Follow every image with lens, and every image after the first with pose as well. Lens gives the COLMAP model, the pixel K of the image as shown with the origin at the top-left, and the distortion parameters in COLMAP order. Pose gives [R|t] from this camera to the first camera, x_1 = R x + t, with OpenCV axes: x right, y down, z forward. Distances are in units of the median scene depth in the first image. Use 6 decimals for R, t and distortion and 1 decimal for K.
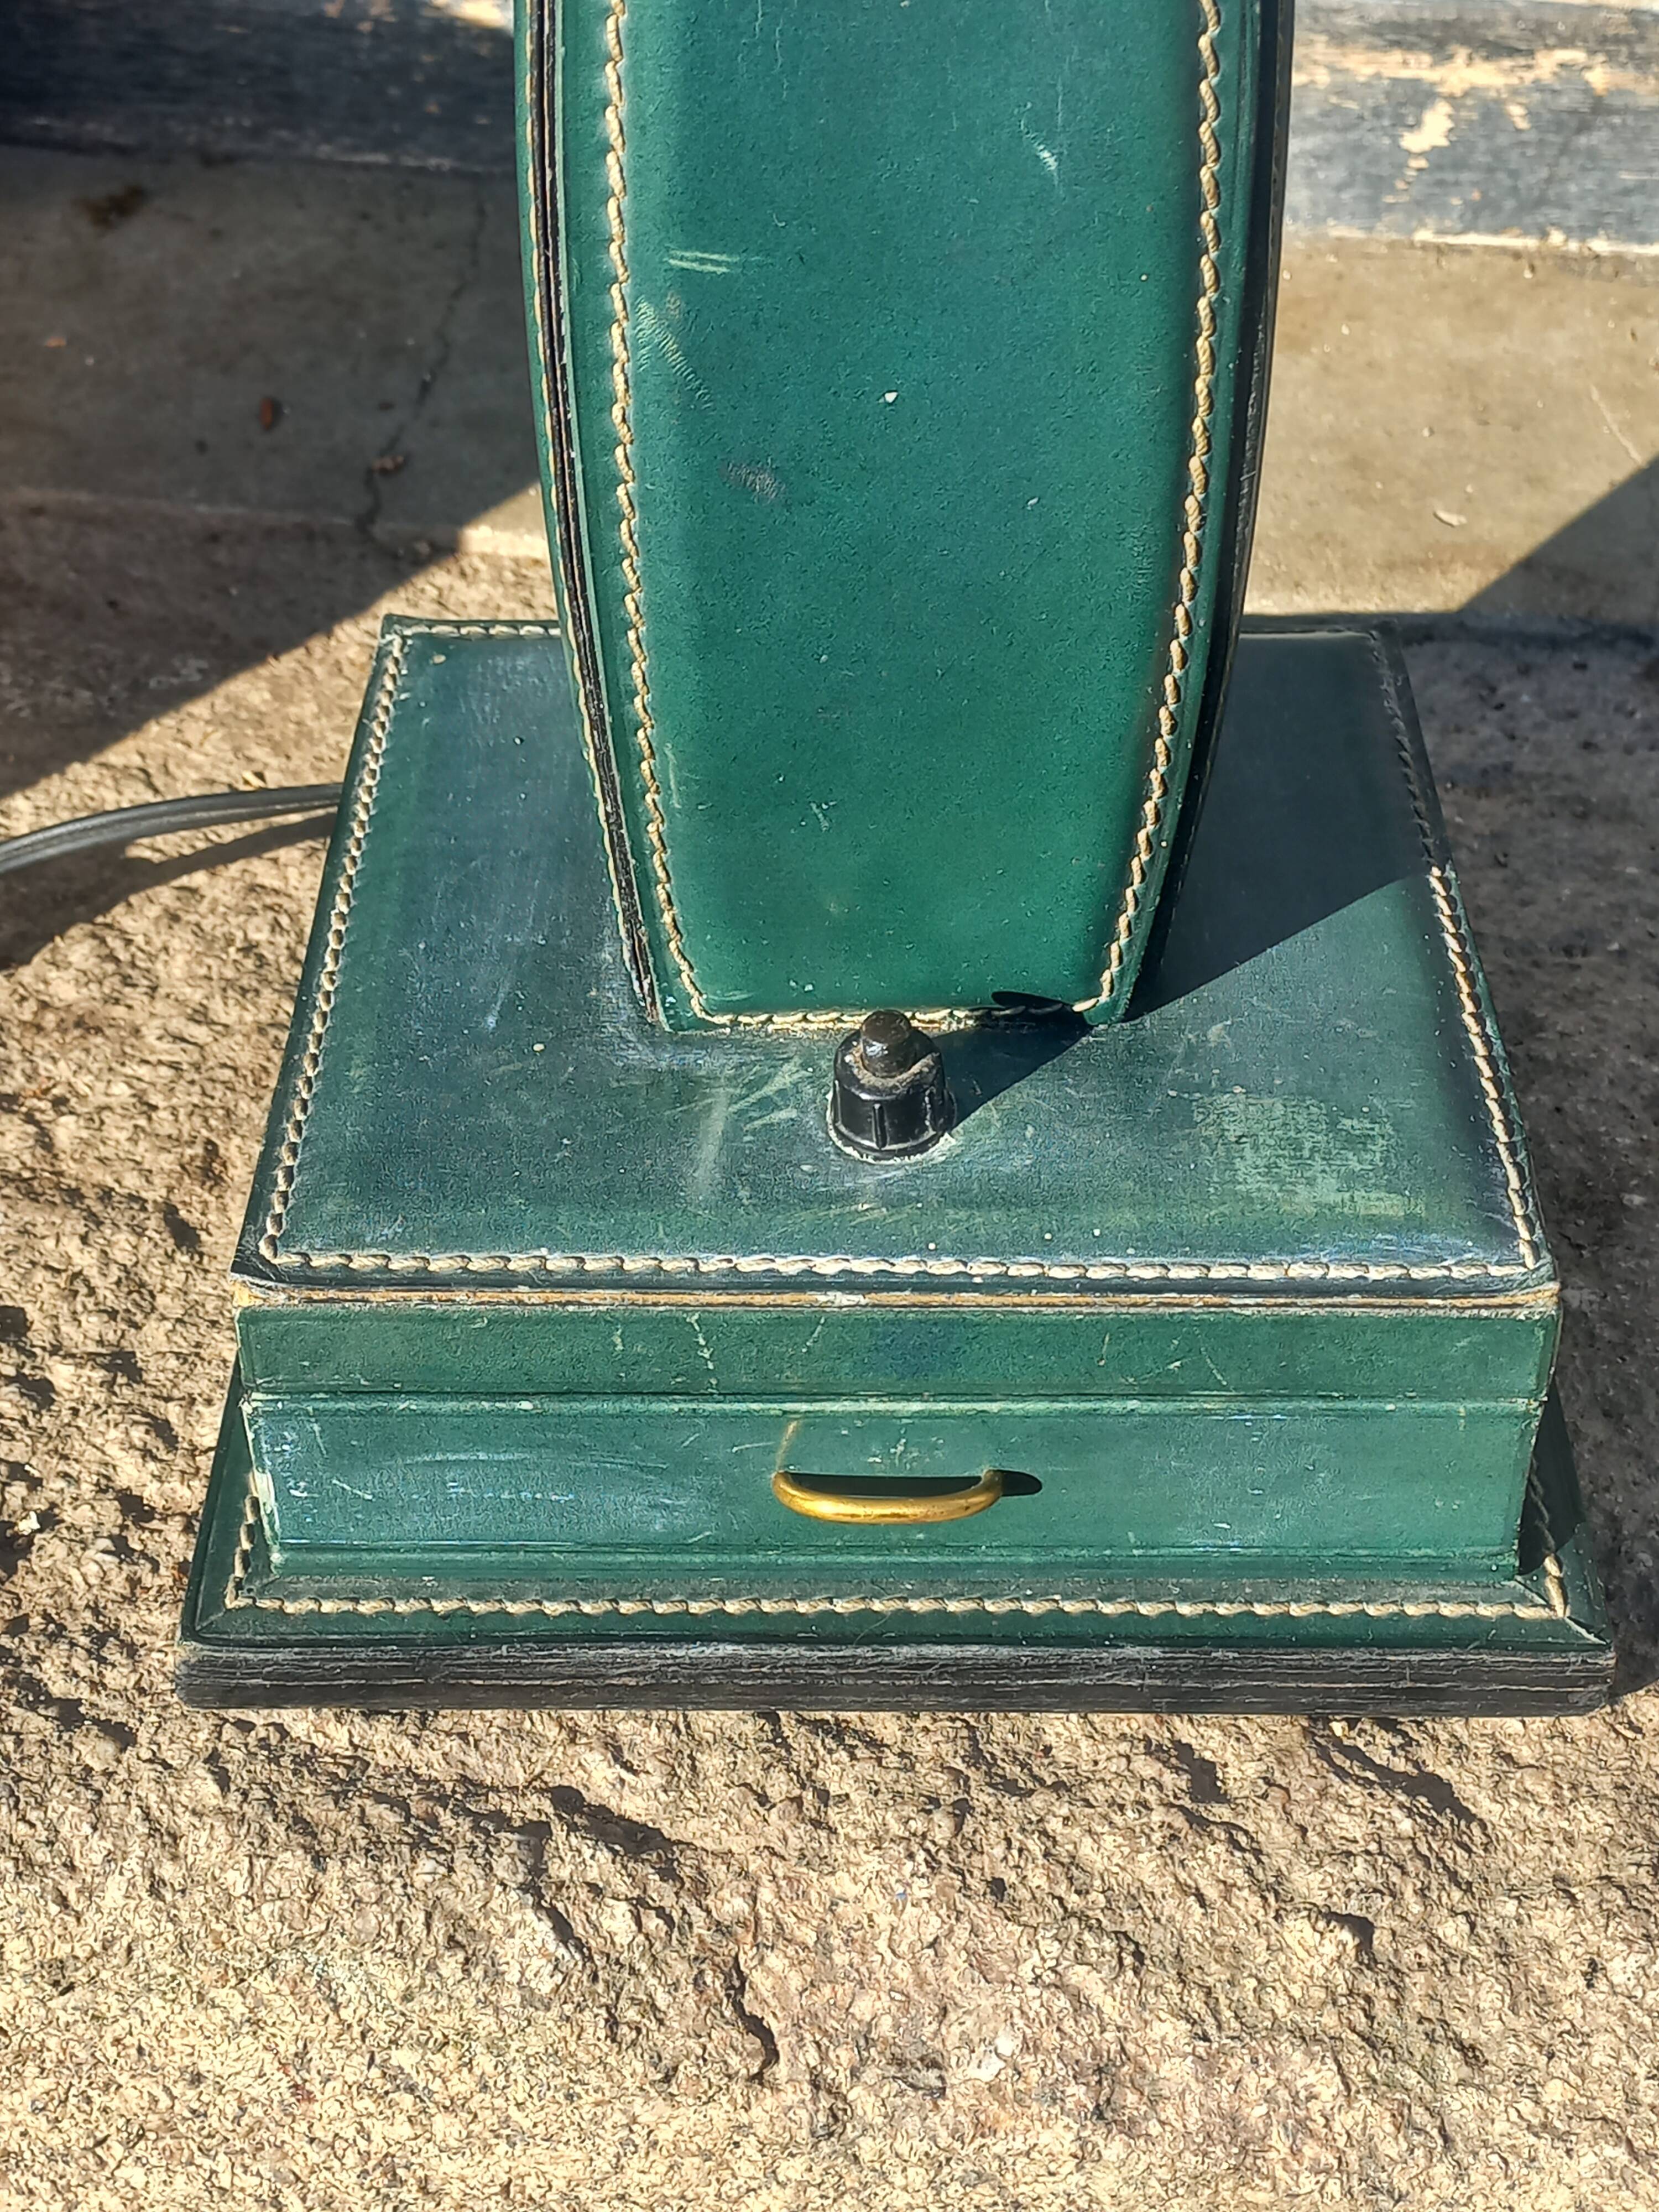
lens RADIAL K [[3222.0, 0, 841.2], [0, 3222.0, 1055.0], [0, 0, 1]] dist [0.096002, -0.088845]
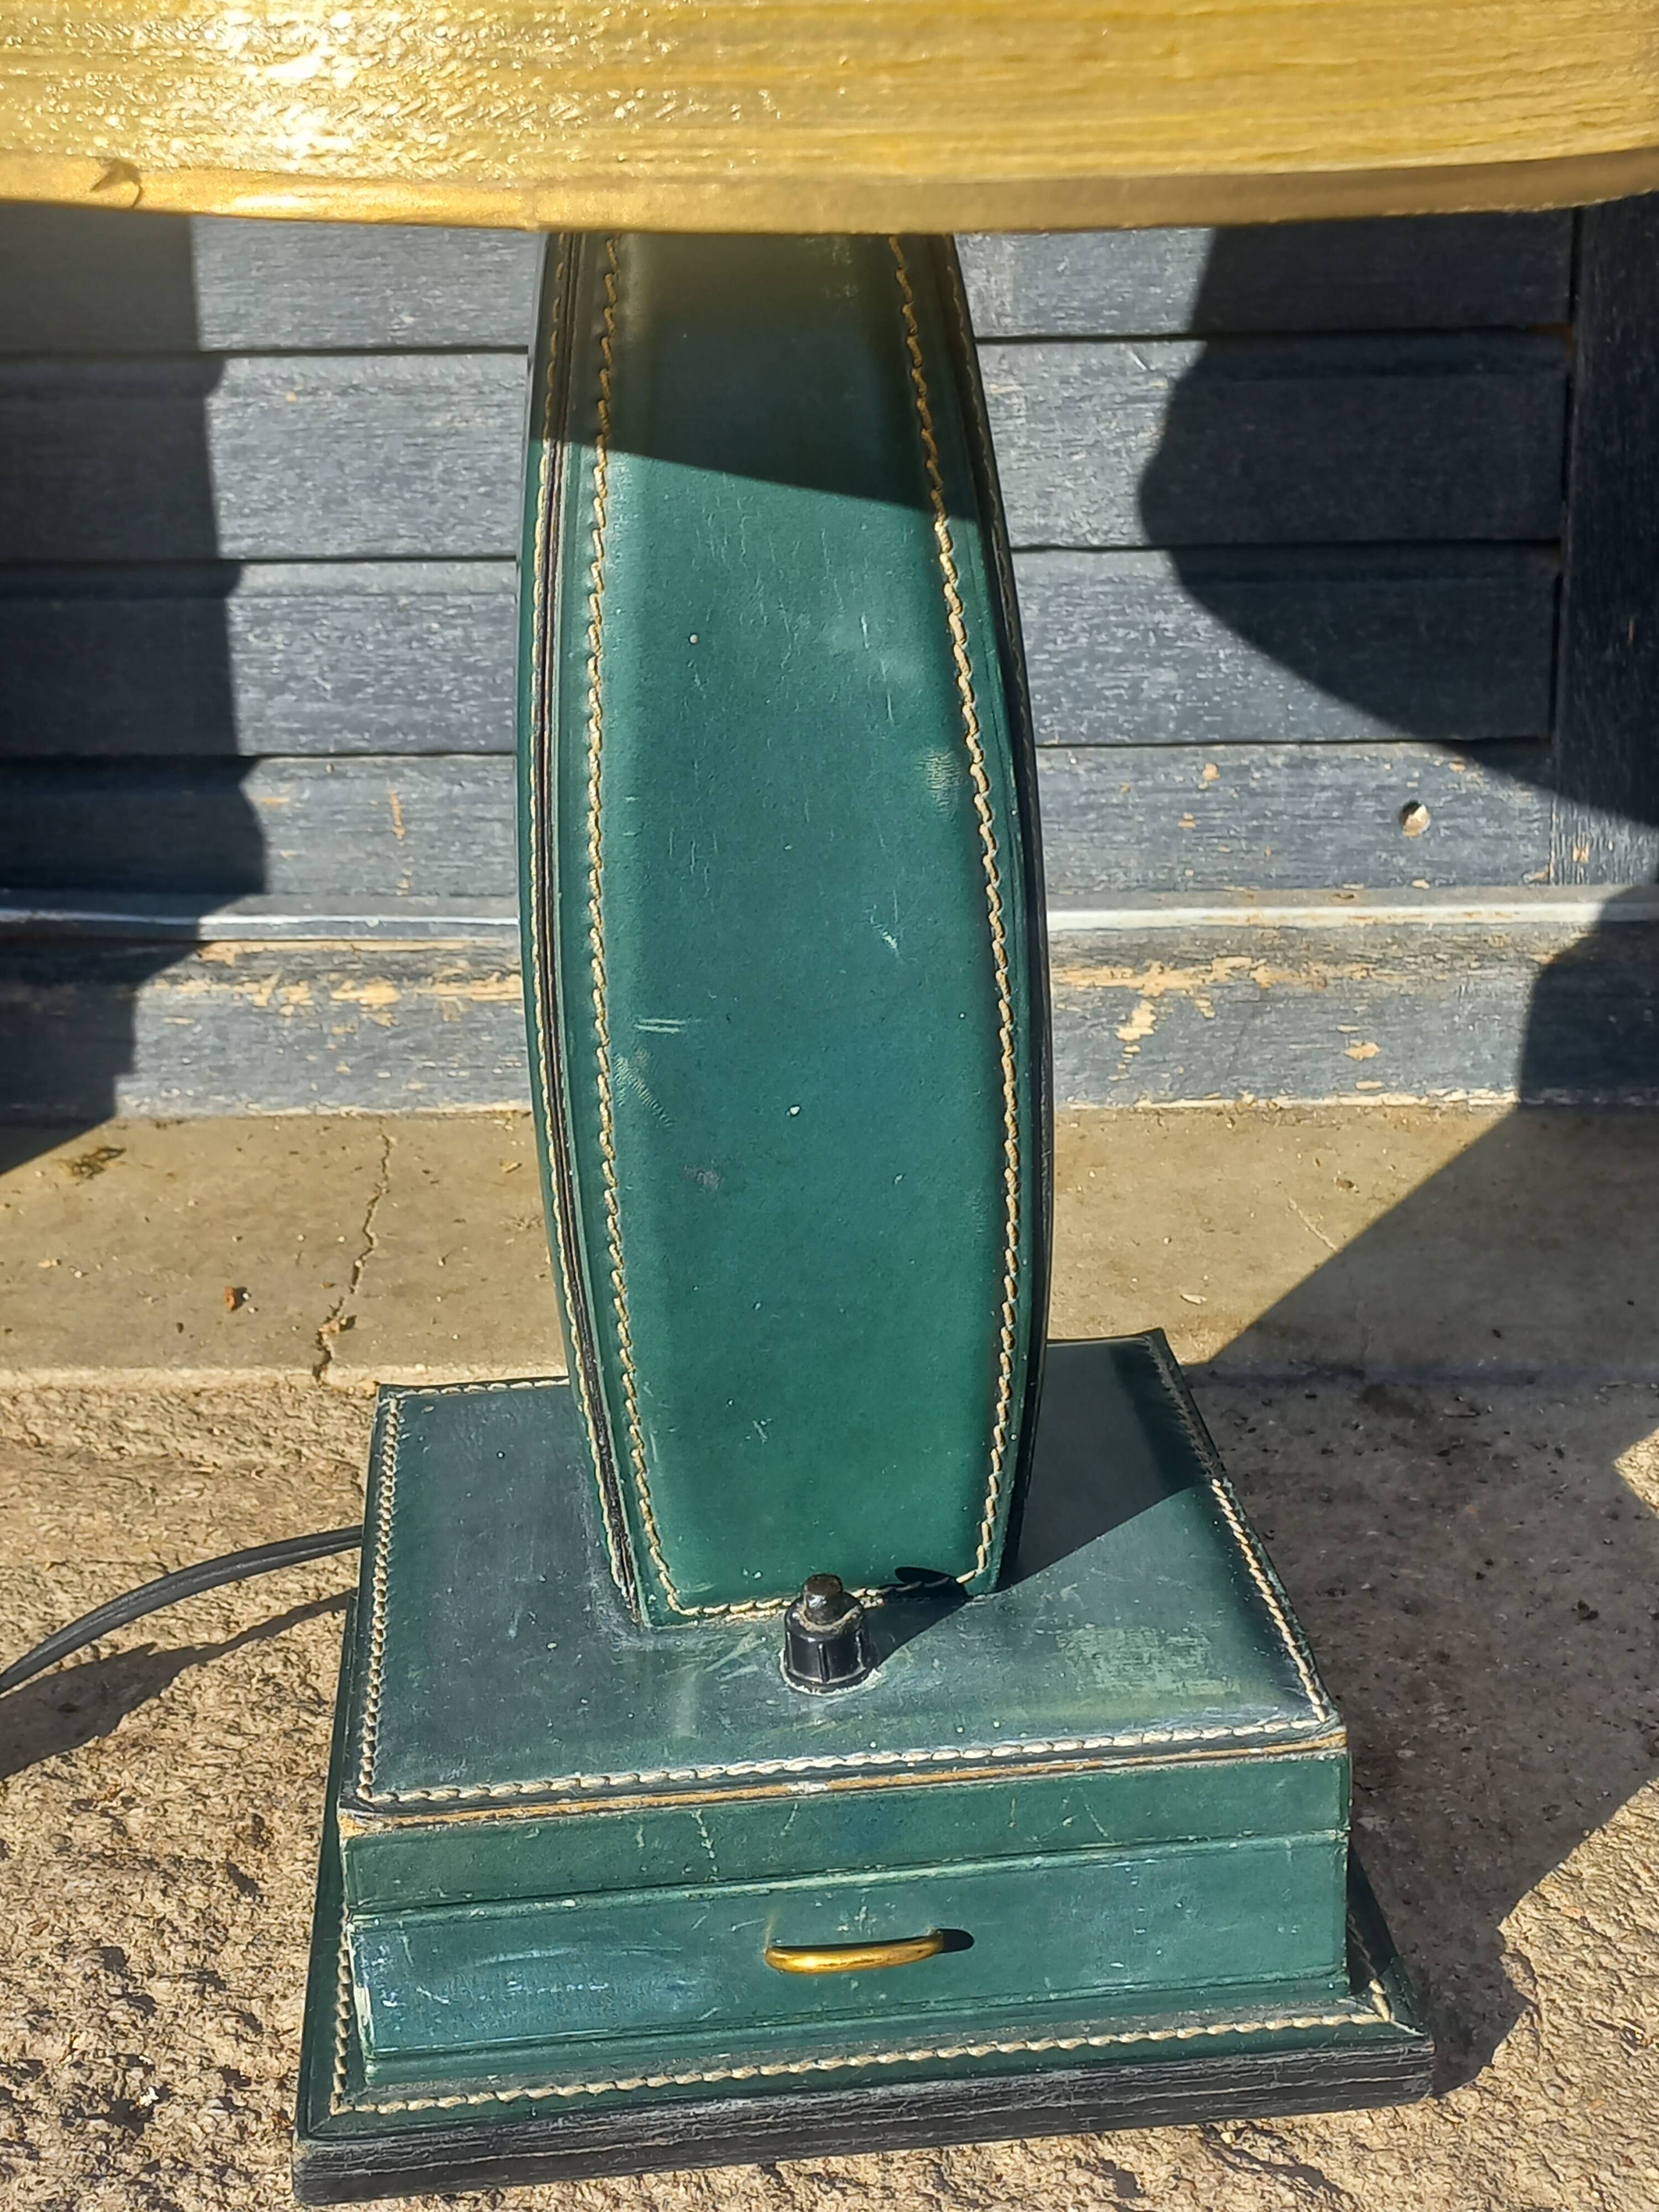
lens RADIAL K [[3202.8, 0, 821.8], [0, 3202.8, 1139.1], [0, 0, 1]] dist [0.097769, -0.122028]
pose [[0.994444, -0.072486, 0.076338, -0.070522], [0.091810, 0.951988, -0.292044, 0.193621], [-0.051504, 0.297430, 0.953353, -0.300048]]
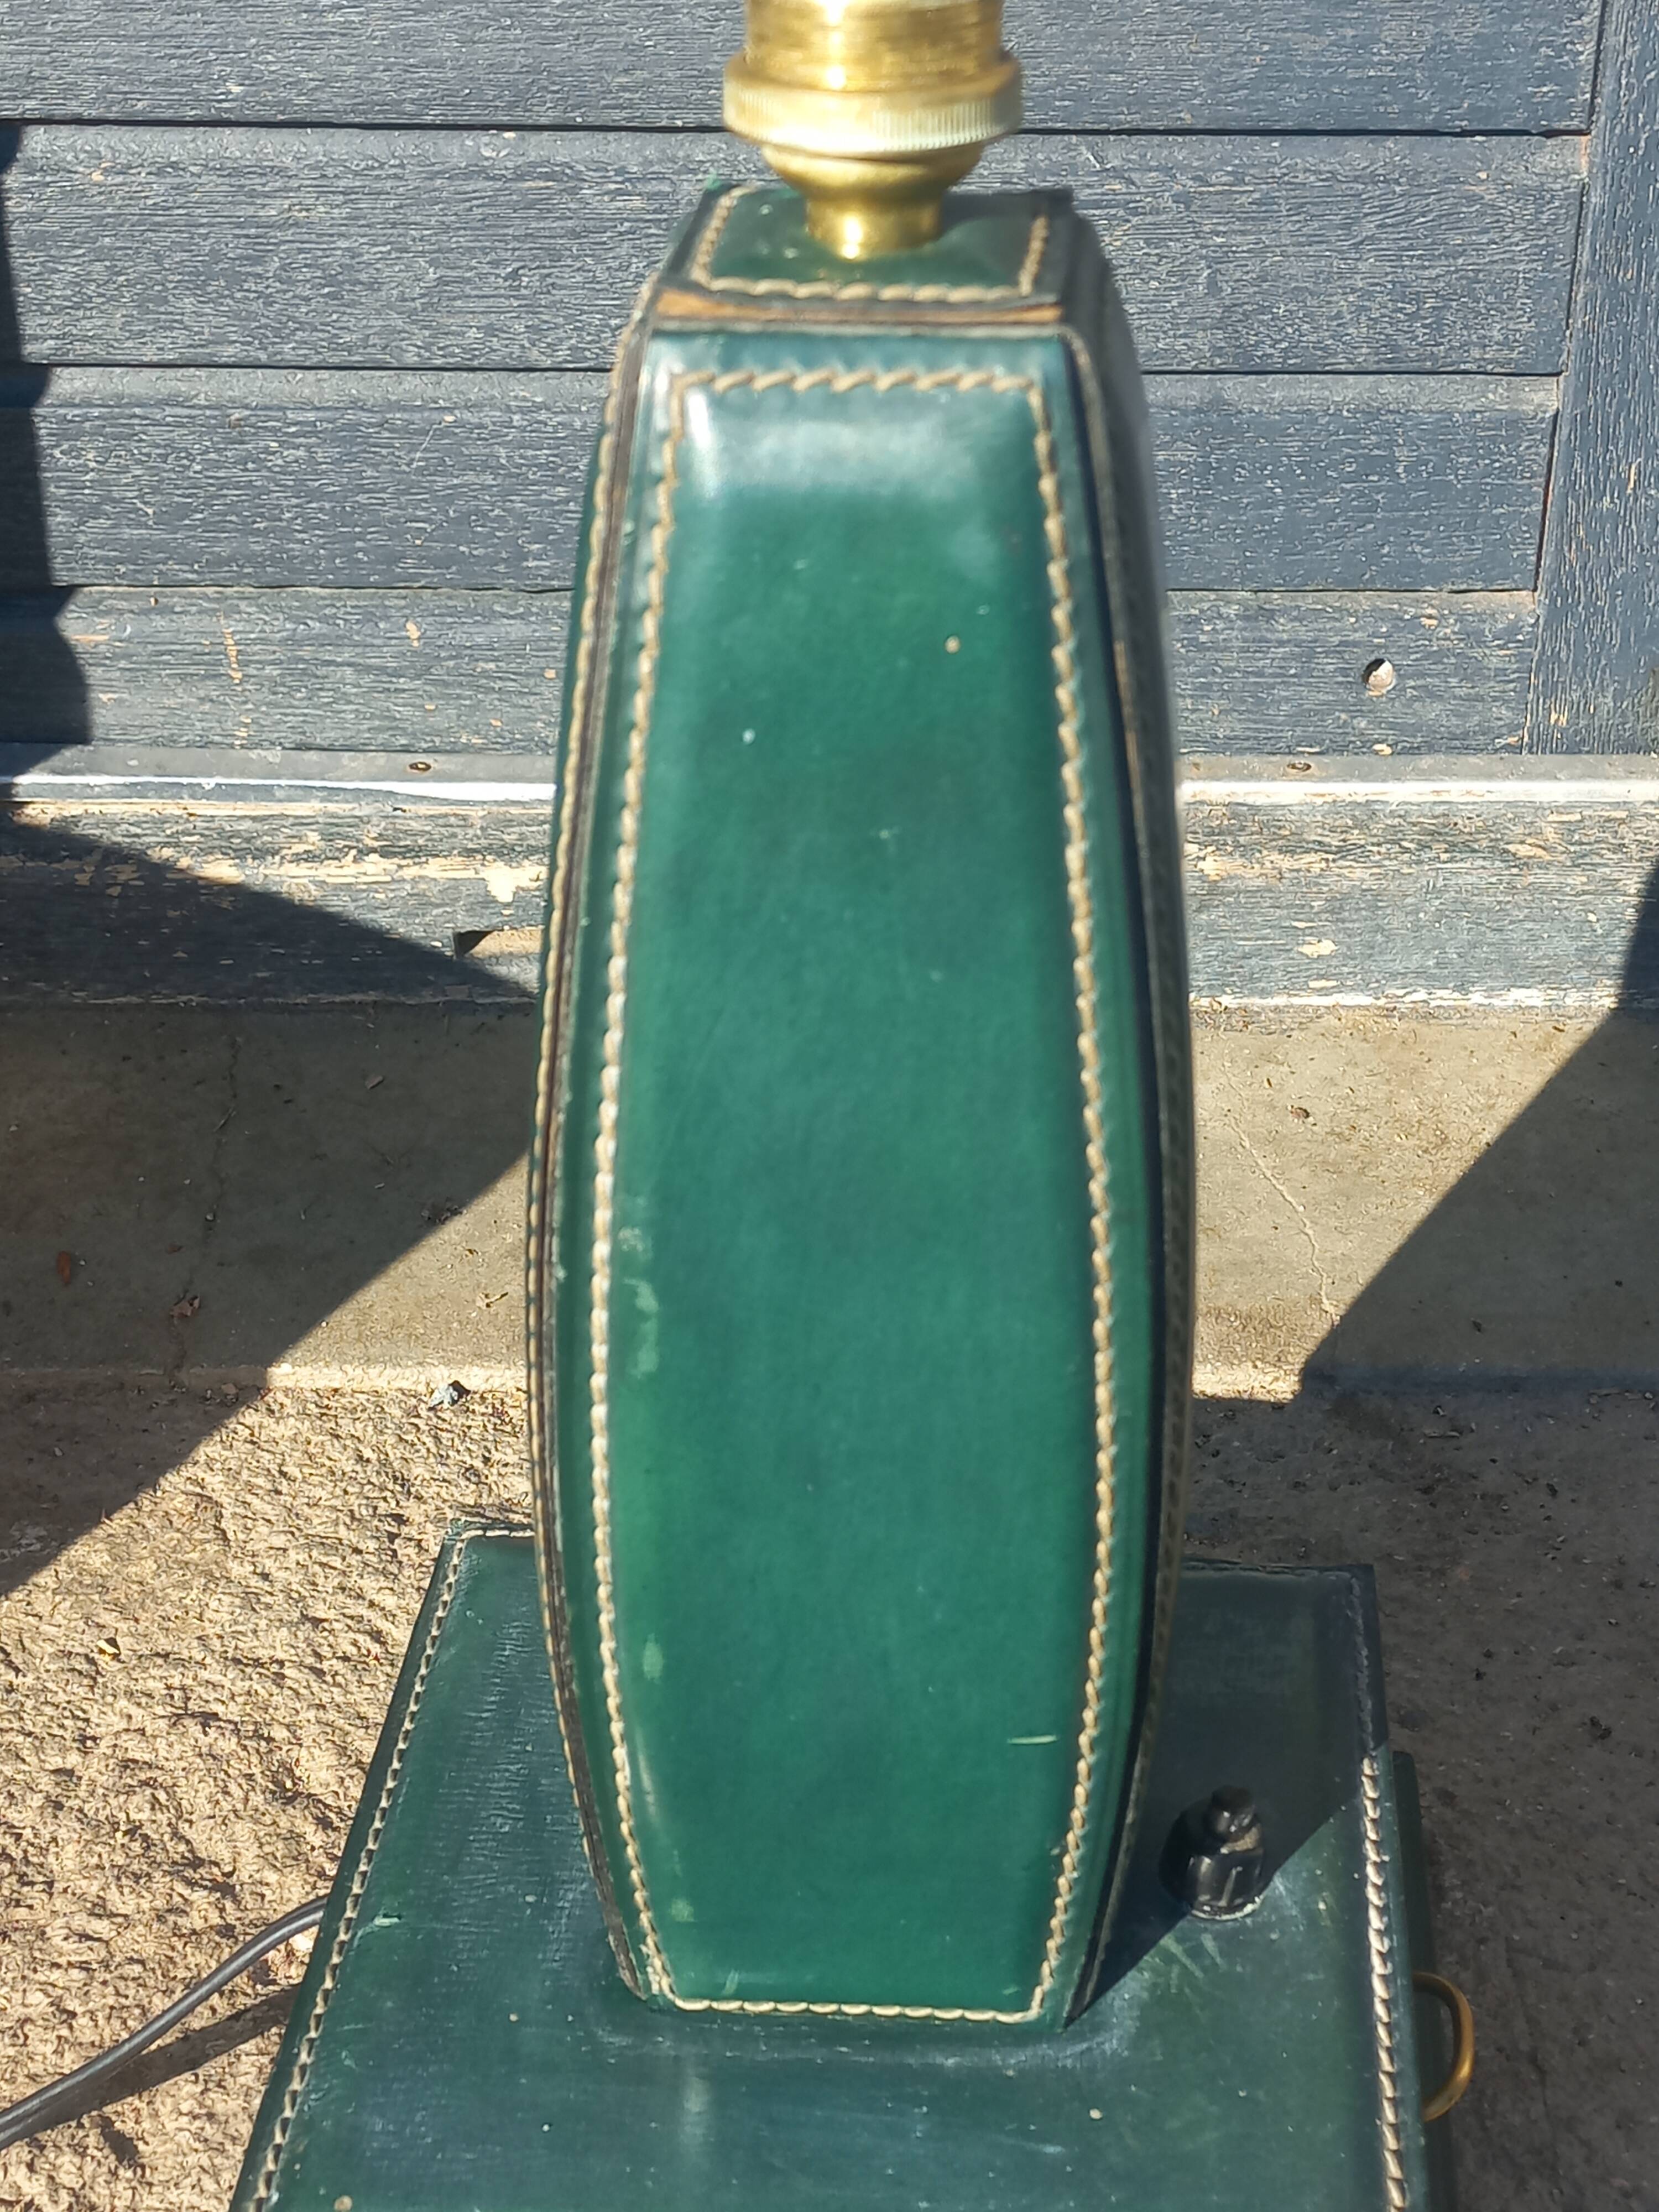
lens RADIAL K [[3162.8, 0, 814.4], [0, 3162.8, 1106.5], [0, 0, 1]] dist [0.103476, -0.137538]
pose [[0.988130, -0.085924, 0.127344, -0.097428], [0.101243, 0.987699, -0.119163, -0.160439], [-0.115539, 0.130641, 0.984674, -0.137307]]
